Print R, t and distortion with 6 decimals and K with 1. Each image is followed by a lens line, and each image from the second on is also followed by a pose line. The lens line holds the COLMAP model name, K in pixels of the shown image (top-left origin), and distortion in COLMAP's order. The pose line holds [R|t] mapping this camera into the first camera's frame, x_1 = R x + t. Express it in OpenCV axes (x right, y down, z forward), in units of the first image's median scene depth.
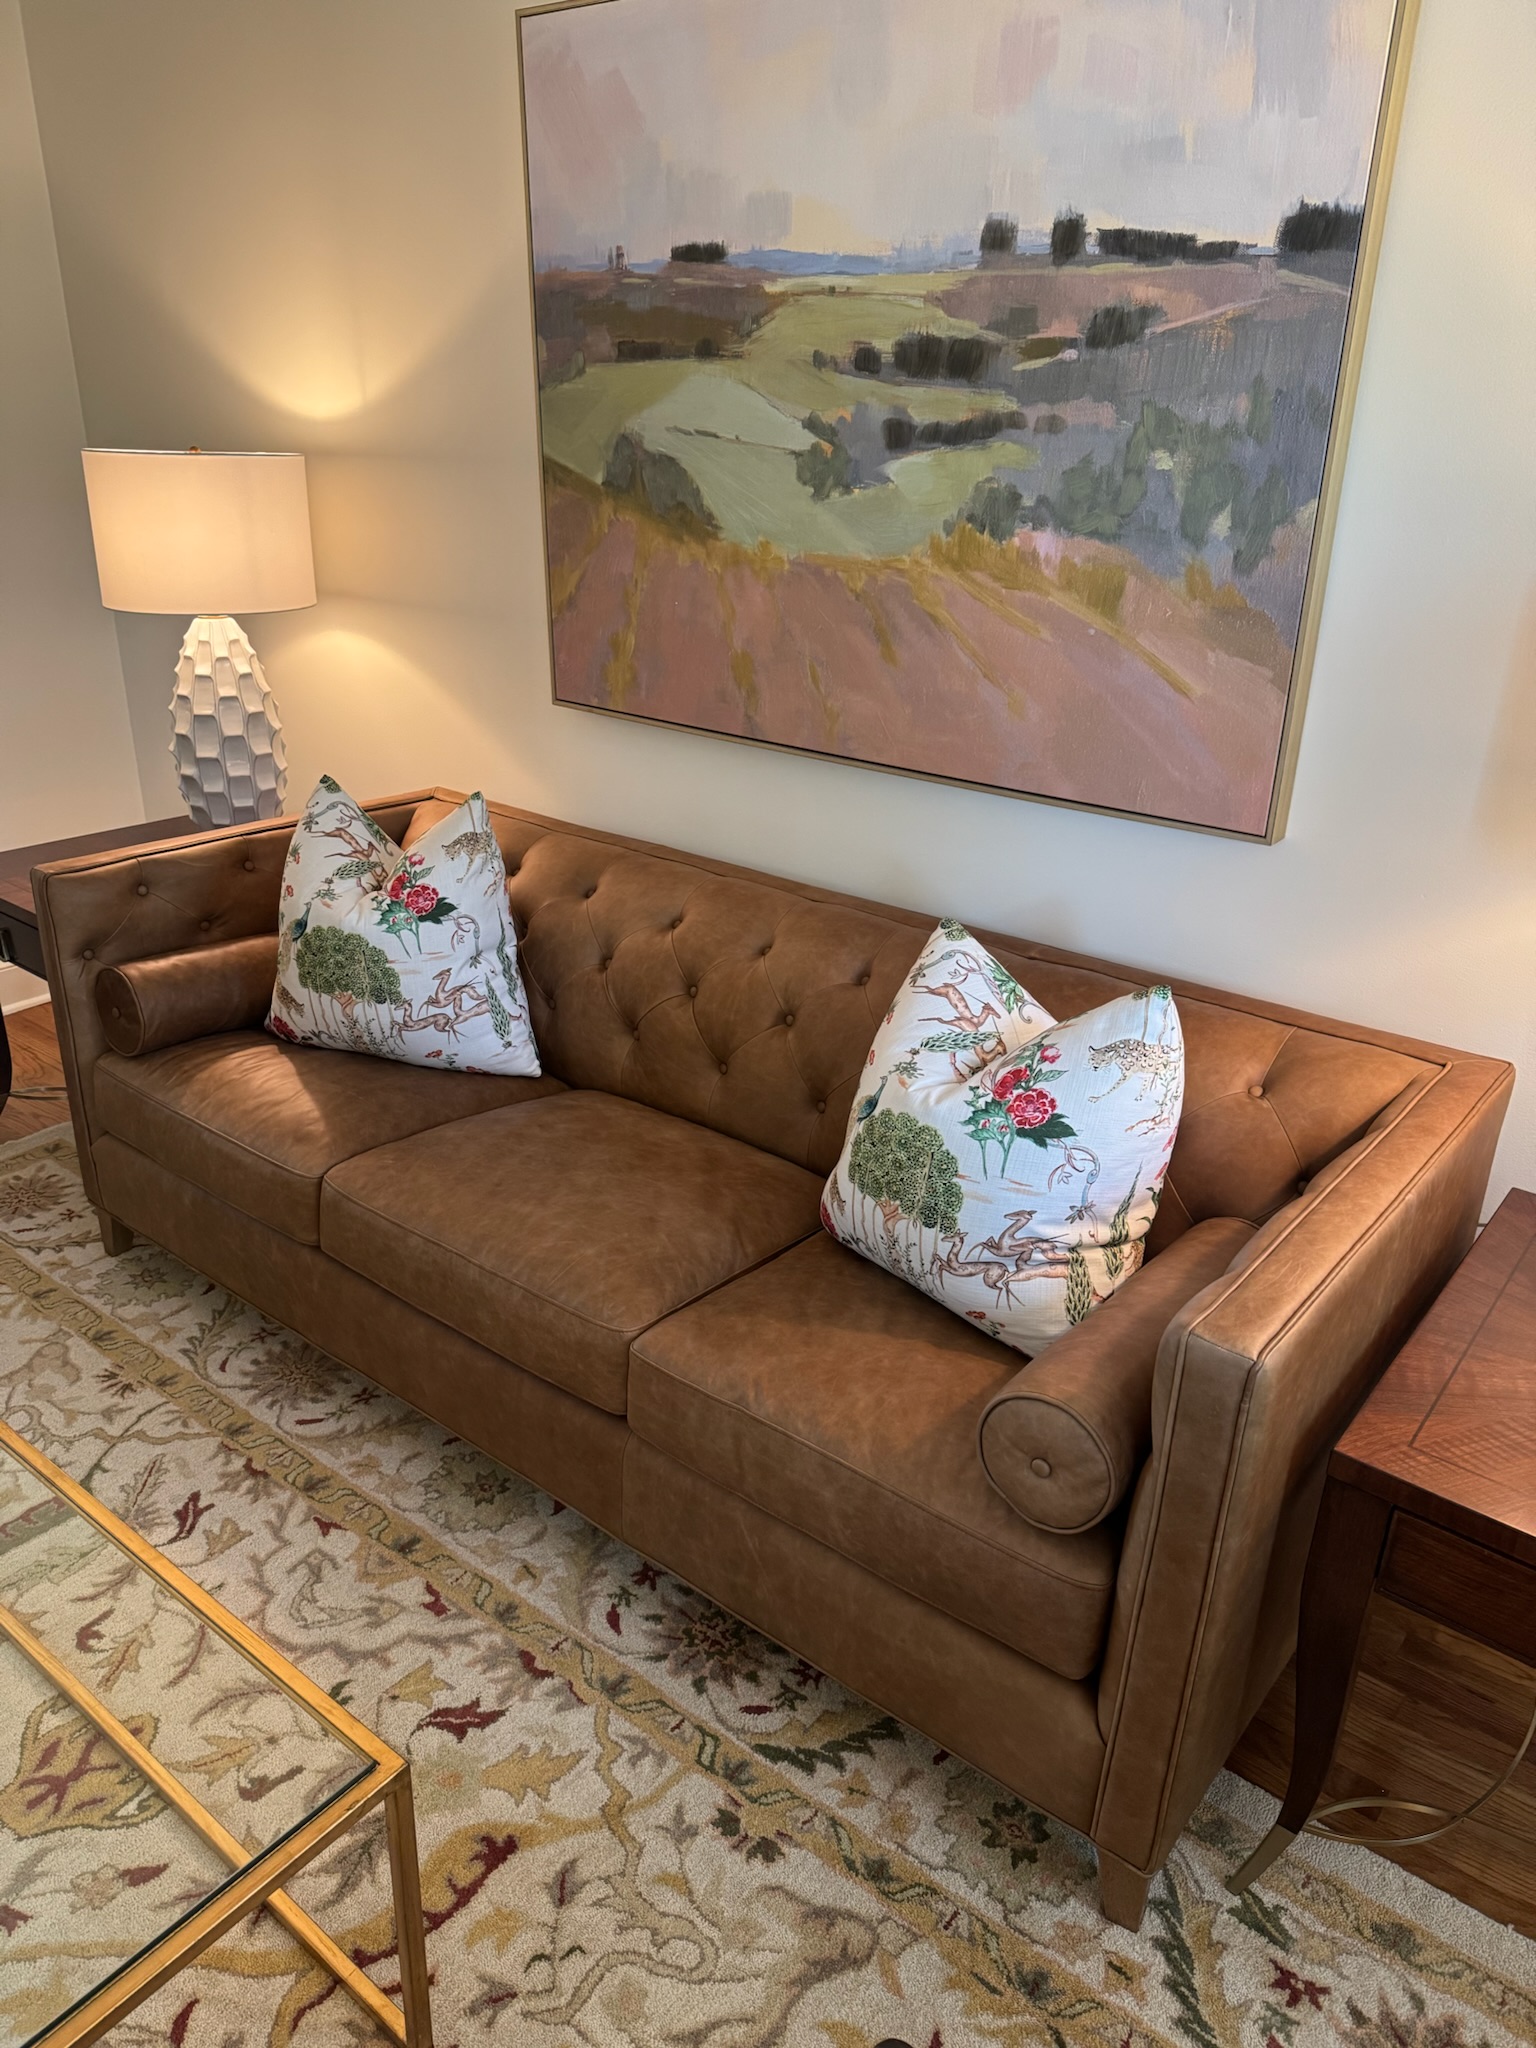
lens RADIAL K [[1436.0, 0, 758.6], [0, 1436.0, 1021.3], [0, 0, 1]] dist [0.063655, -0.086365]
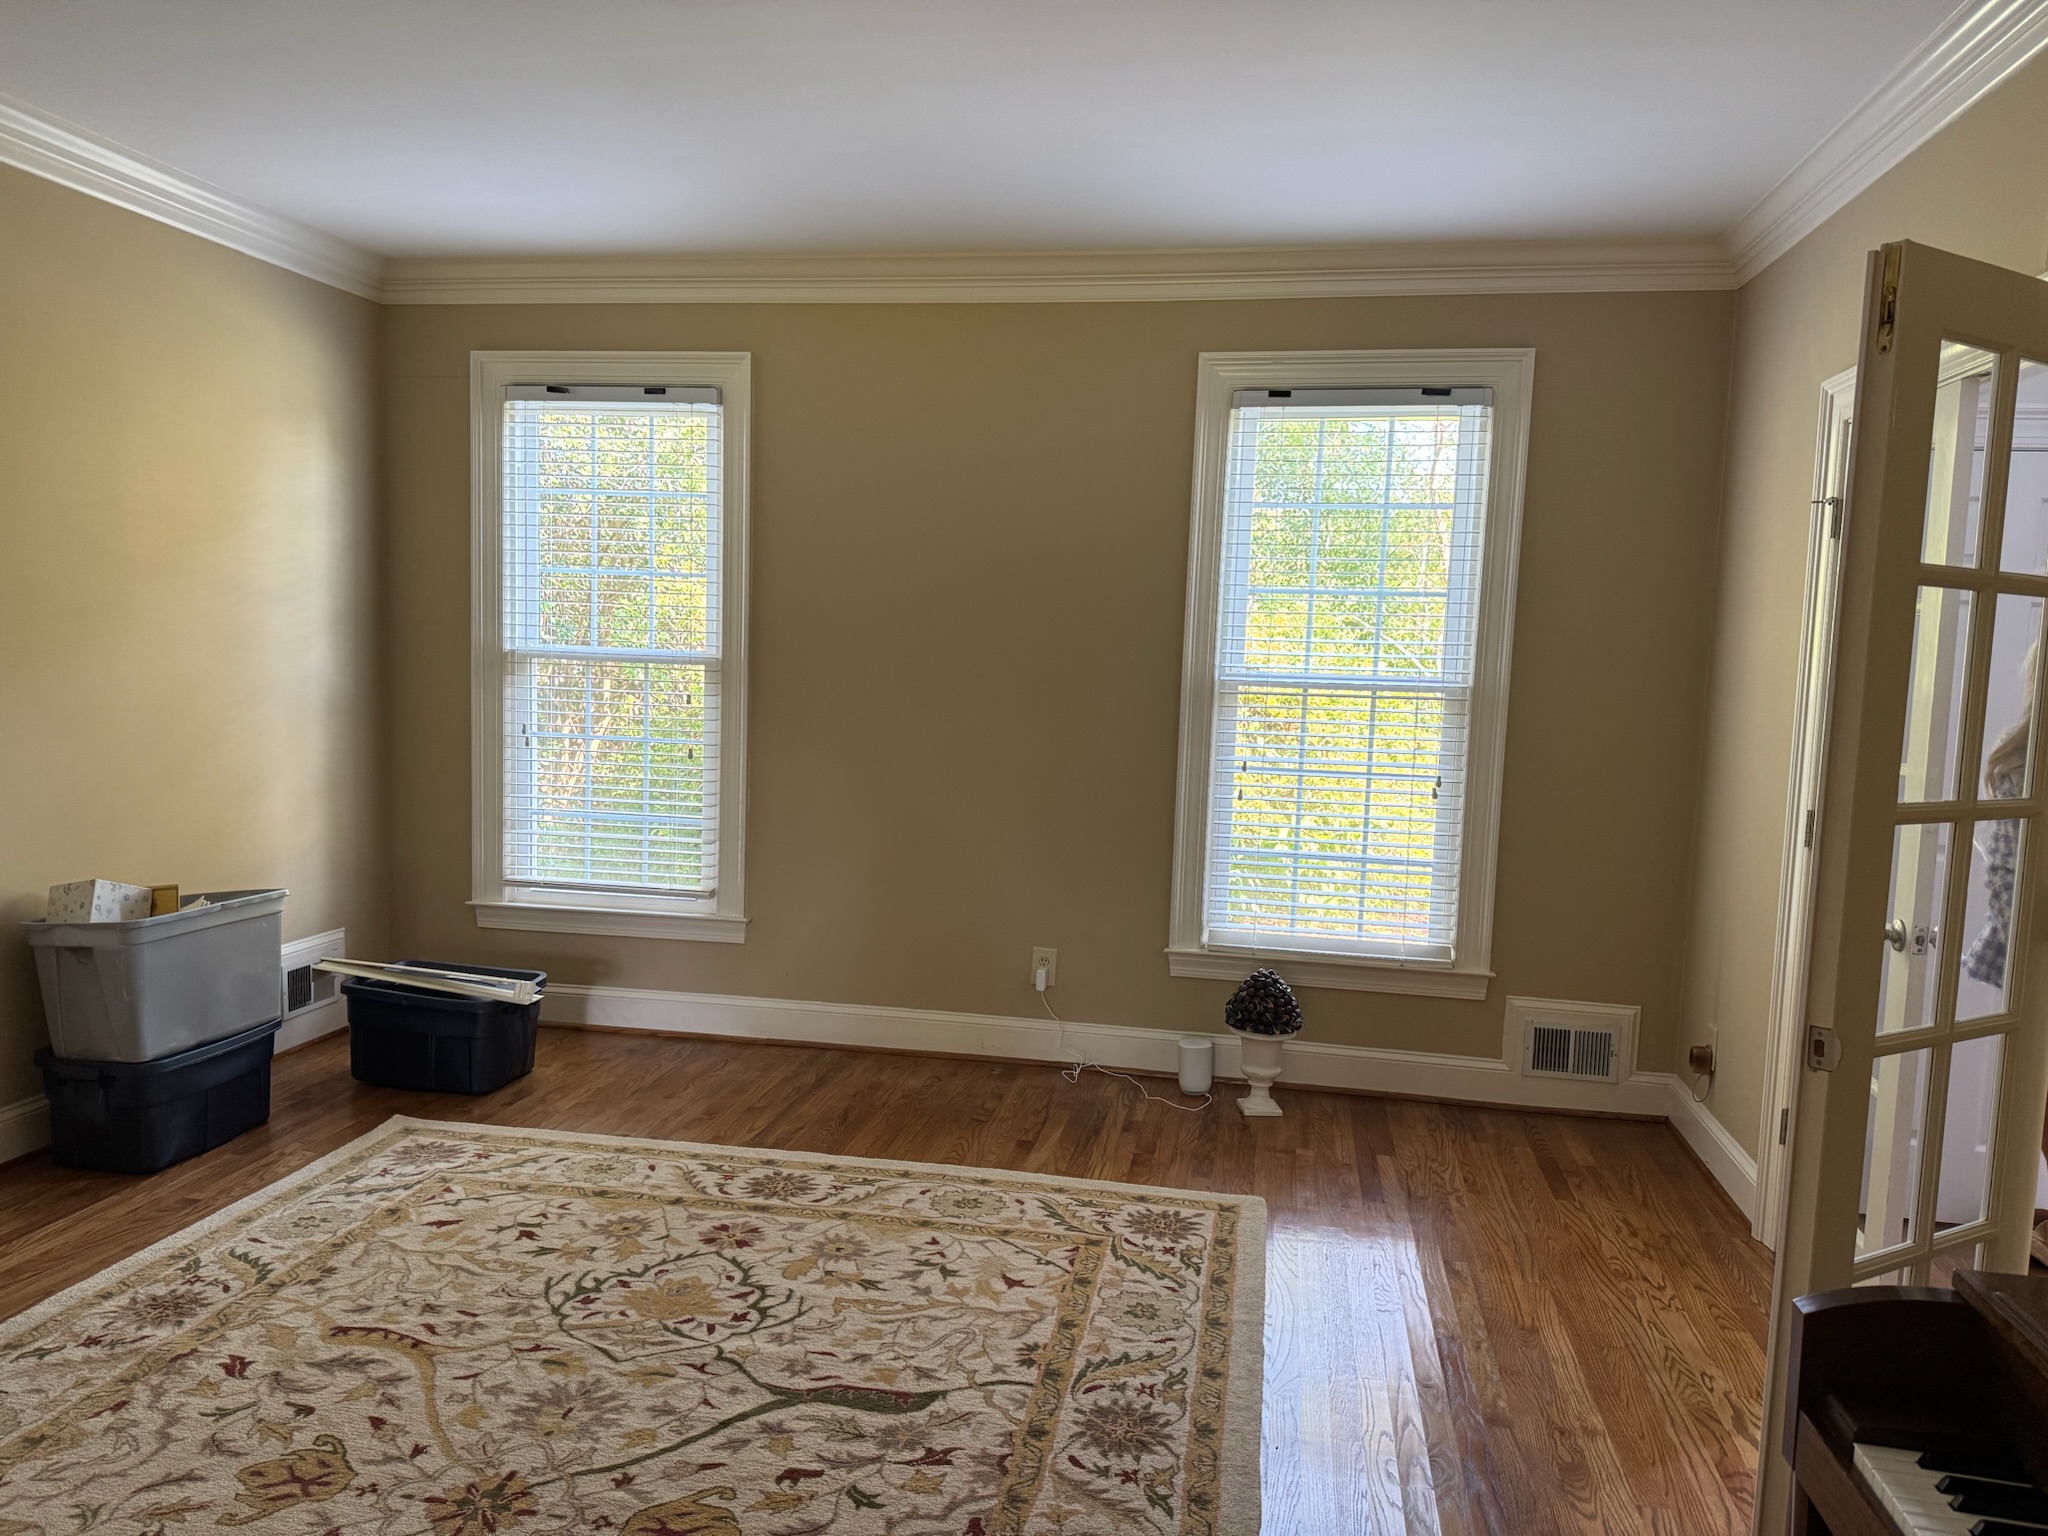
lens RADIAL K [[1436.0, 0, 1033.3], [0, 1436.0, 801.2], [0, 0, 1]] dist [0.063655, -0.086365]
pose [[-0.471930, -0.129152, 0.872125, -1.500271], [0.315400, 0.899013, 0.303806, -0.192479], [-0.823289, 0.418444, -0.383537, 0.546516]]
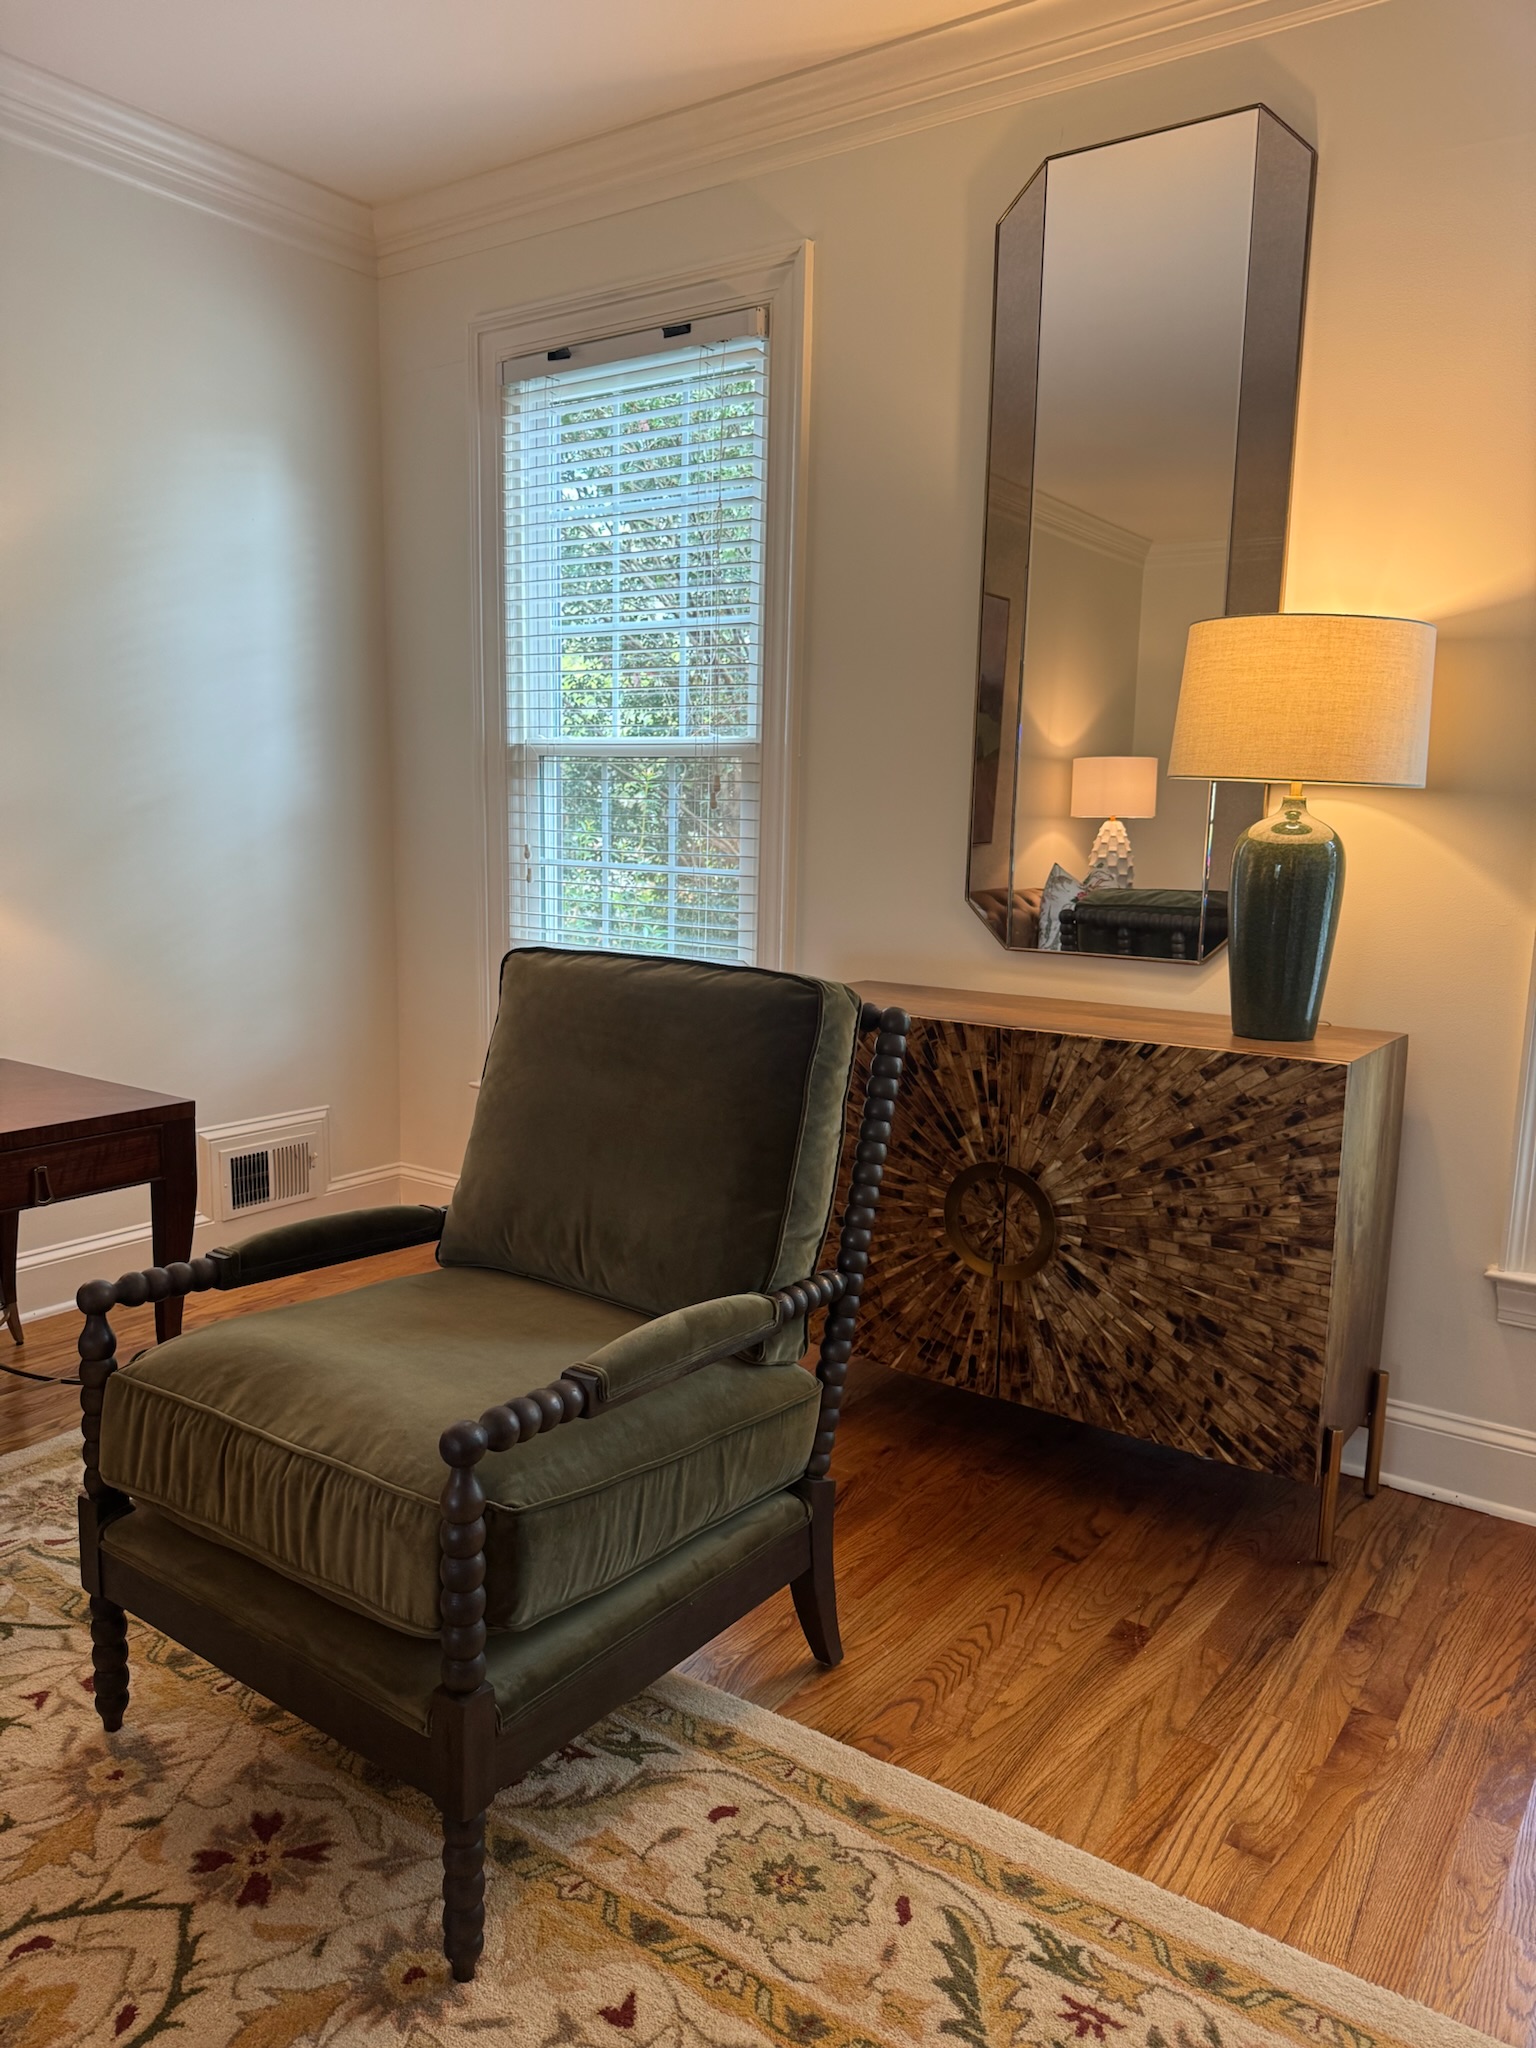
lens RADIAL K [[1436.0, 0, 769.8], [0, 1436.0, 1042.1], [0, 0, 1]] dist [0.063655, -0.086365]
pose [[-0.058370, -0.177950, 0.982307, -0.738329], [0.379076, 0.906333, 0.186712, 0.171522], [-0.923523, 0.383268, 0.014554, 0.009455]]
